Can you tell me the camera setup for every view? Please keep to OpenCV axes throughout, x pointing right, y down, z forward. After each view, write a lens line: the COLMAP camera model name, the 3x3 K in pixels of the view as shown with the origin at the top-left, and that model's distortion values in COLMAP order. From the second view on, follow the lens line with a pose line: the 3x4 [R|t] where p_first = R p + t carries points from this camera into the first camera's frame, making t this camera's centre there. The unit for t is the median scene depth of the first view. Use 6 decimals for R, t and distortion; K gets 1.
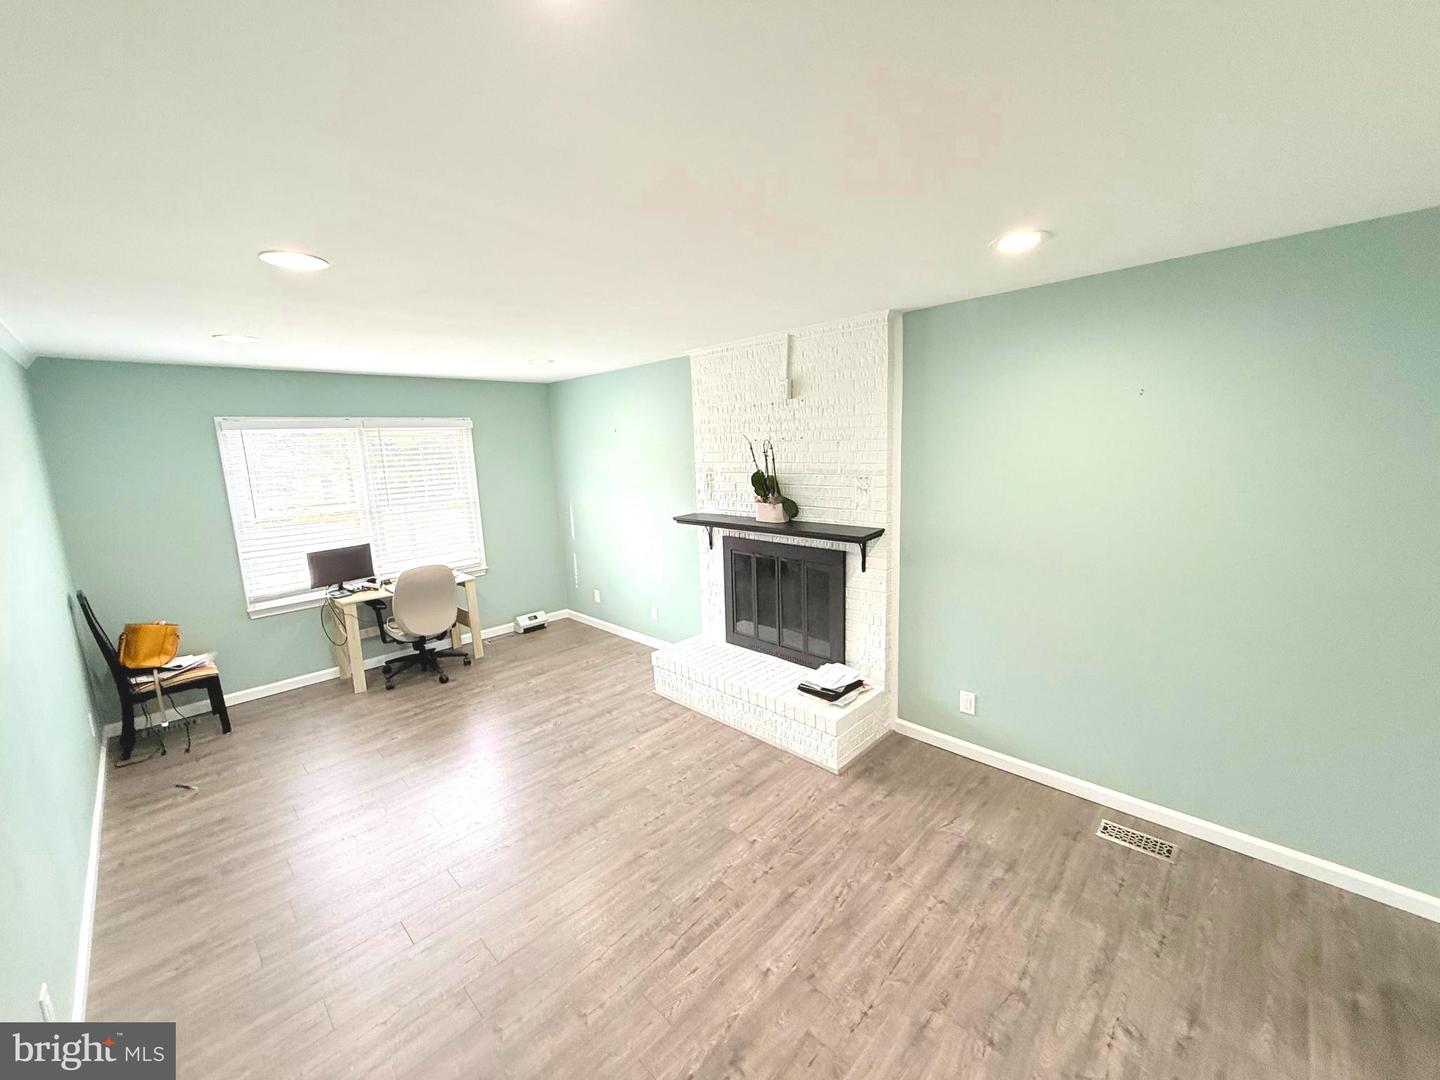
lens RADIAL K [[575.8, 0, 720.5], [0, 575.8, 538.4], [0, 0, 1]] dist [0.000459, 0.000022]
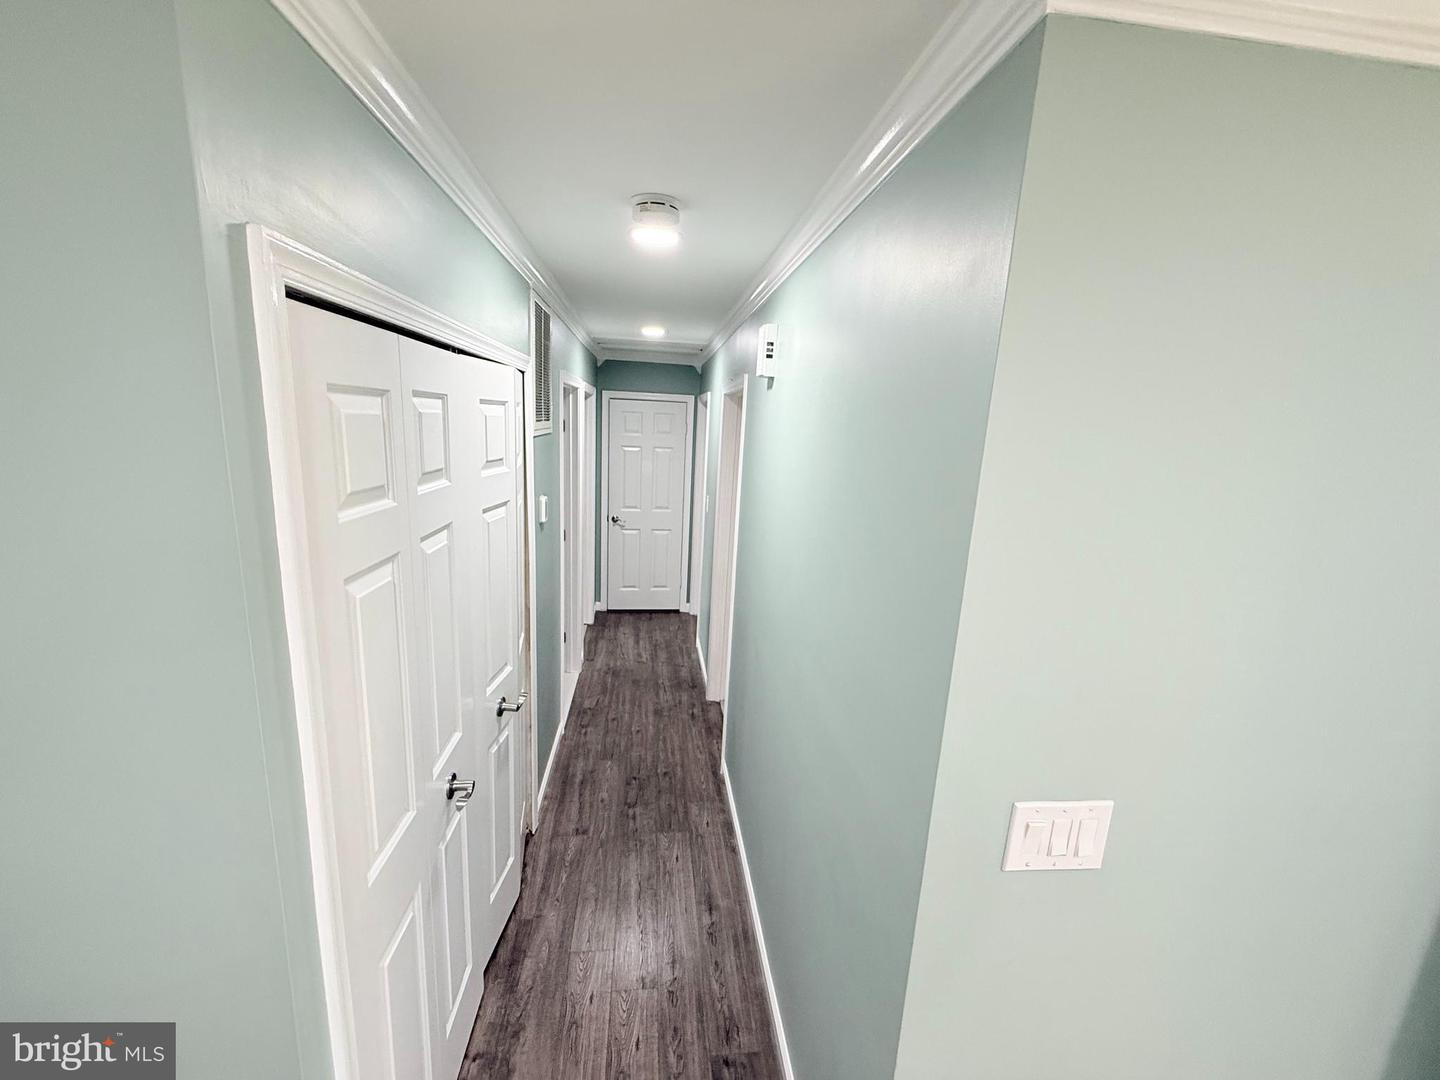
lens RADIAL K [[575.8, 0, 721.1], [0, 575.8, 541.4], [0, 0, 1]] dist [0.000459, 0.000022]
pose [[-0.620678, 0.208688, -0.755783, 1.213948], [-0.091079, 0.938213, 0.333858, -0.358444], [0.778758, 0.276054, -0.563321, 1.625748]]
